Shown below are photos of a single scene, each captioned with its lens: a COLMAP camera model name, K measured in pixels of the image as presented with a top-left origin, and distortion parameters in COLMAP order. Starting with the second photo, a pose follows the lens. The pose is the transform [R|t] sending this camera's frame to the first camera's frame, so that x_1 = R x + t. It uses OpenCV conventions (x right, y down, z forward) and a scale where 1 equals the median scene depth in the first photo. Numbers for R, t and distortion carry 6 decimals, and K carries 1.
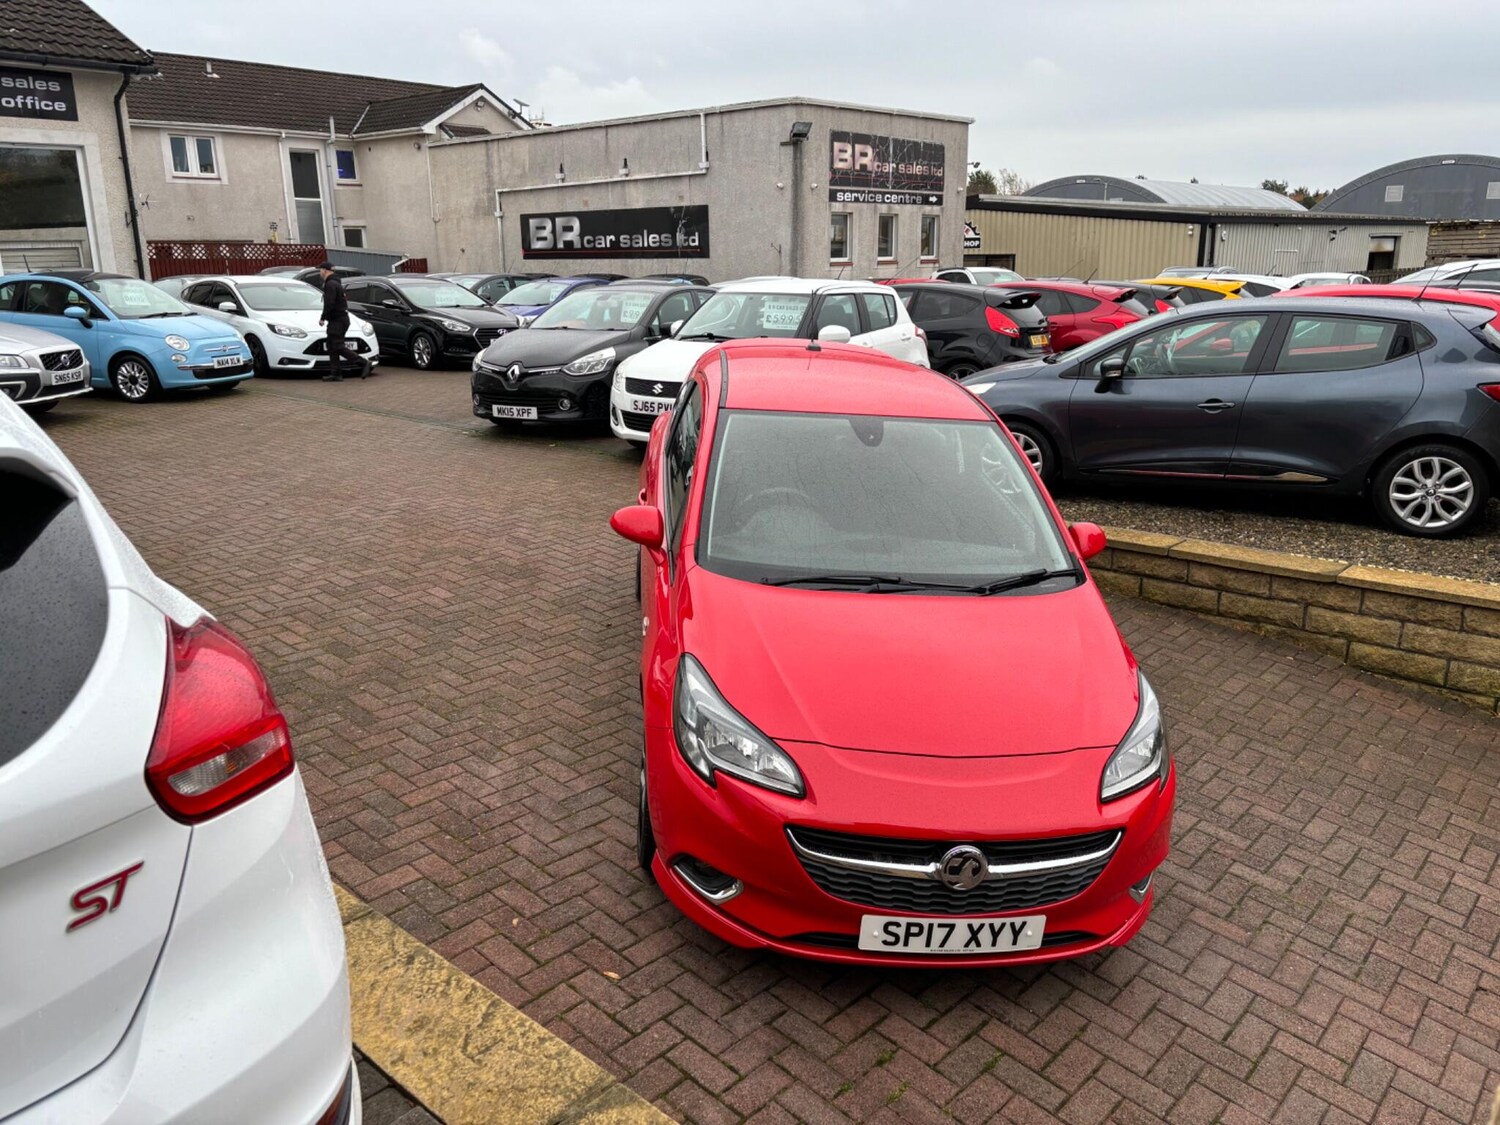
lens RADIAL K [[1136.6, 0, 755.0], [0, 1136.6, 547.6], [0, 0, 1]] dist [0.041819, -0.040076]
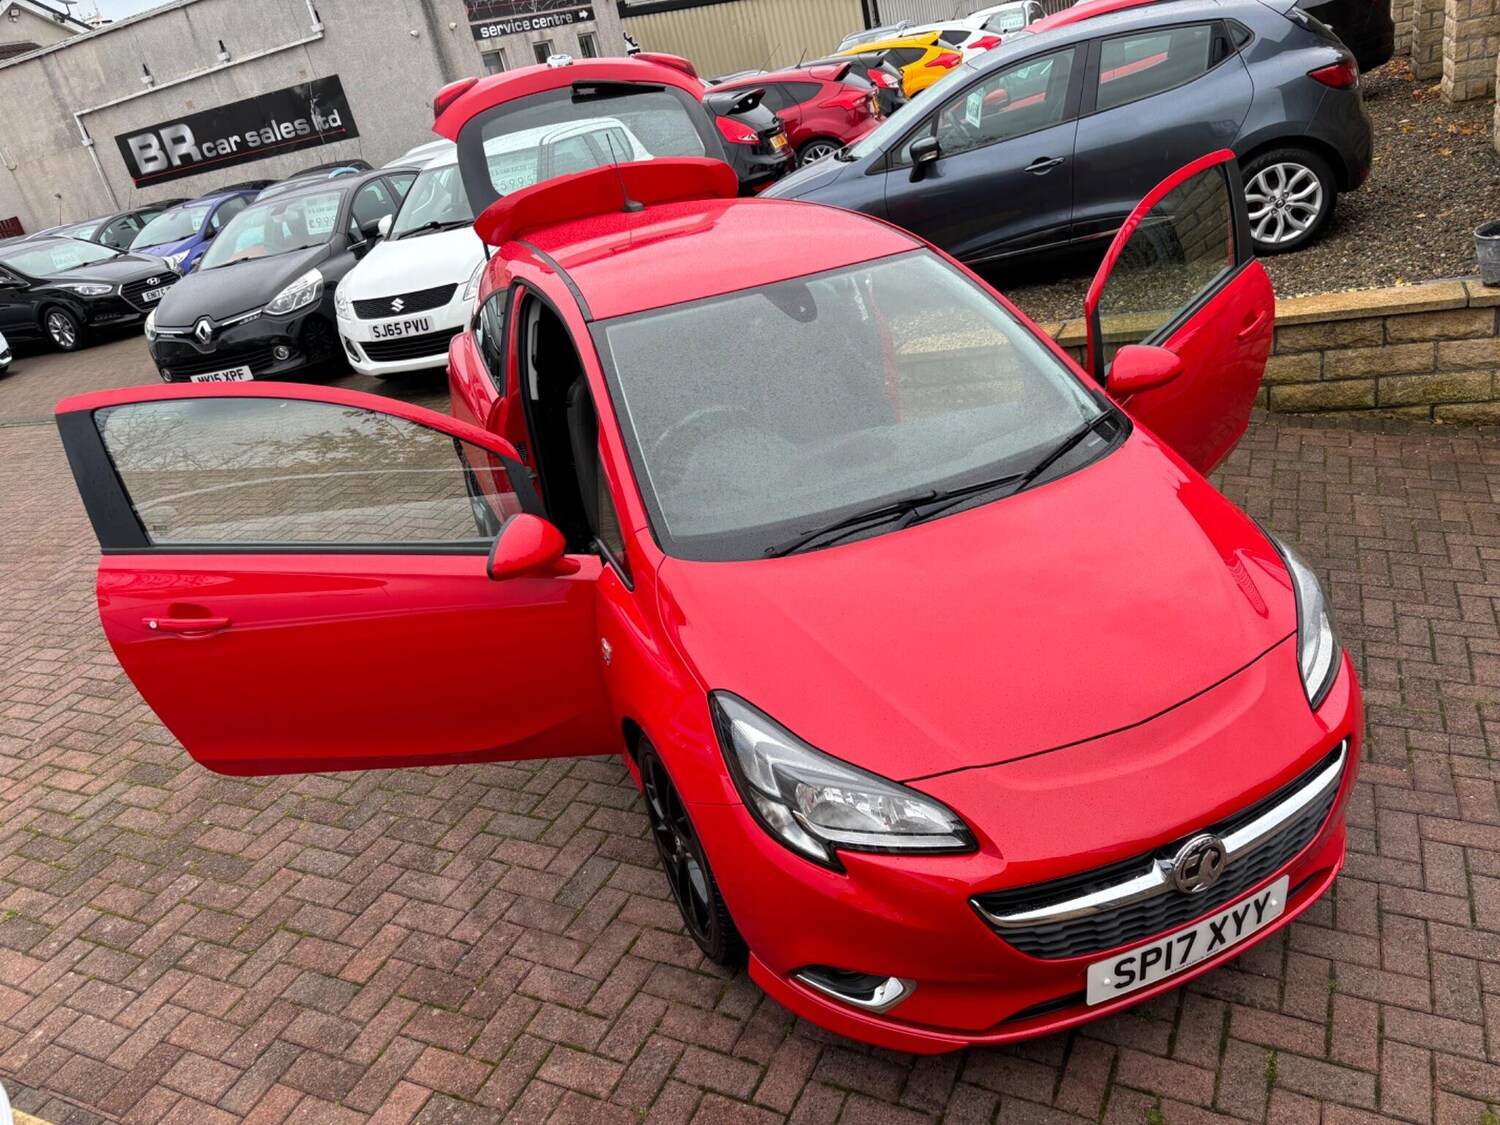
lens RADIAL K [[1134.2, 0, 754.8], [0, 1134.2, 570.8], [0, 0, 1]] dist [0.048852, -0.049500]
pose [[0.935190, -0.302821, 0.183630, -0.064247], [0.271442, 0.945939, 0.177535, -0.041963], [-0.227464, -0.116185, 0.966831, 0.144621]]
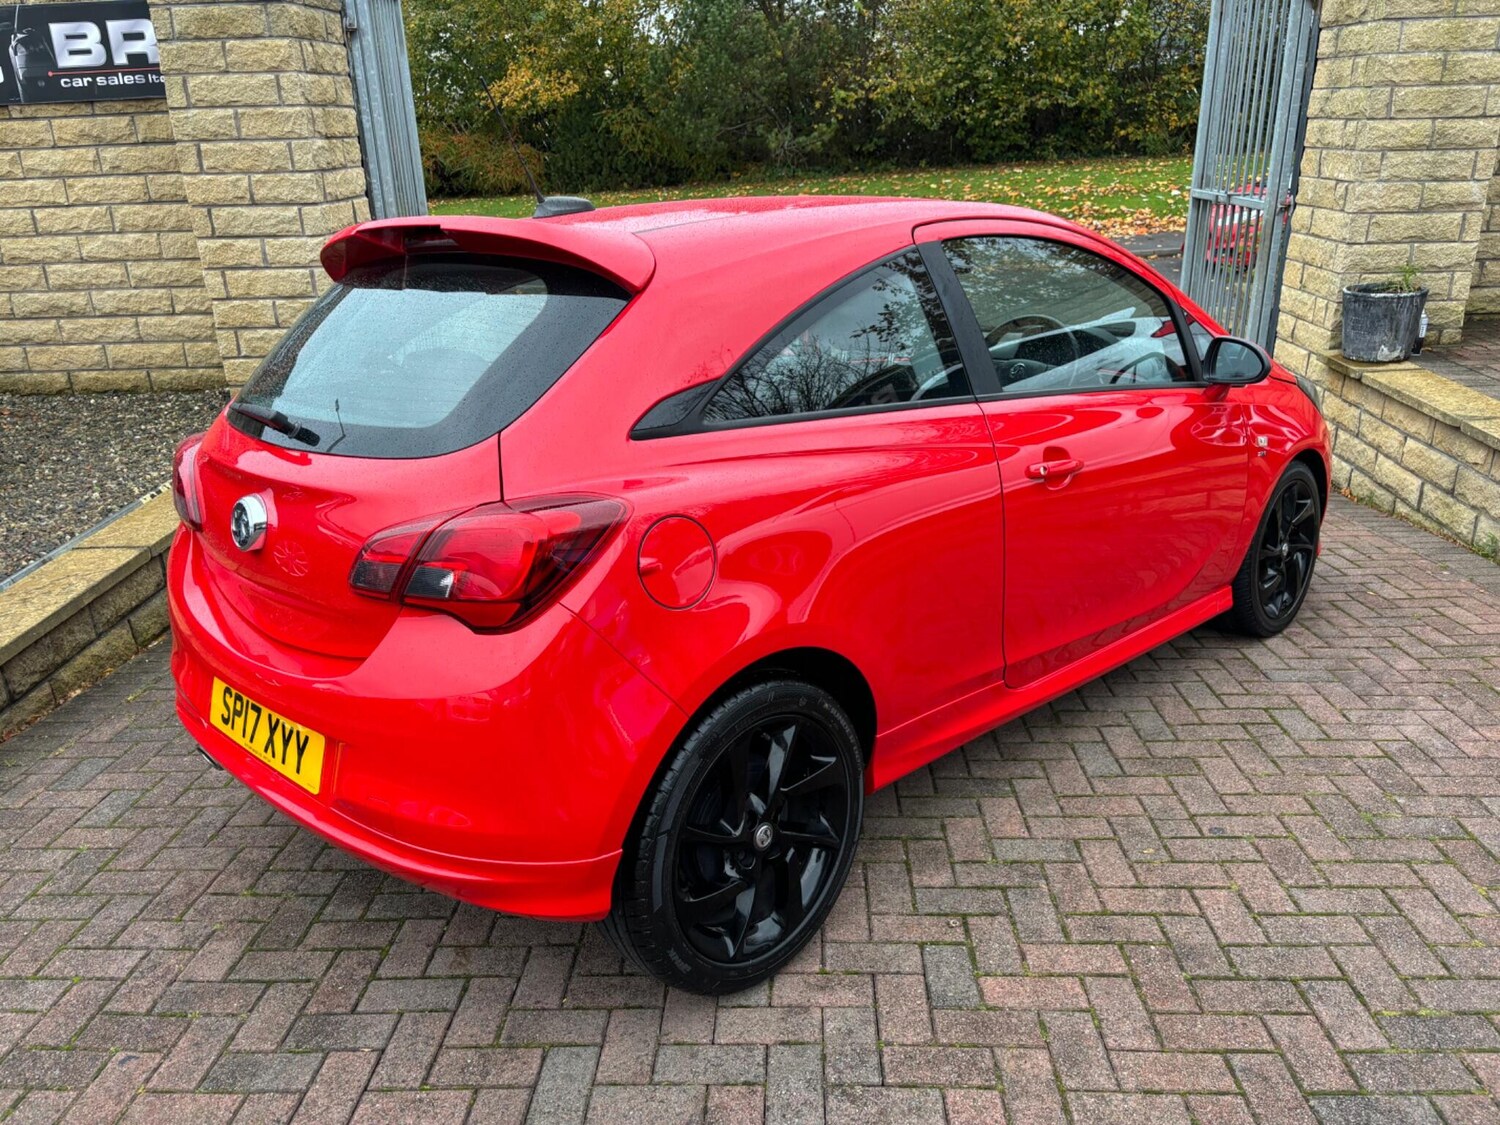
lens RADIAL K [[1137.6, 0, 742.6], [0, 1137.6, 550.6], [0, 0, 1]] dist [0.051889, -0.054563]
pose [[-0.629271, -0.252147, 0.735146, -0.261138], [0.233691, 0.840745, 0.488401, -0.194799], [-0.741220, 0.479134, -0.470132, 0.891537]]
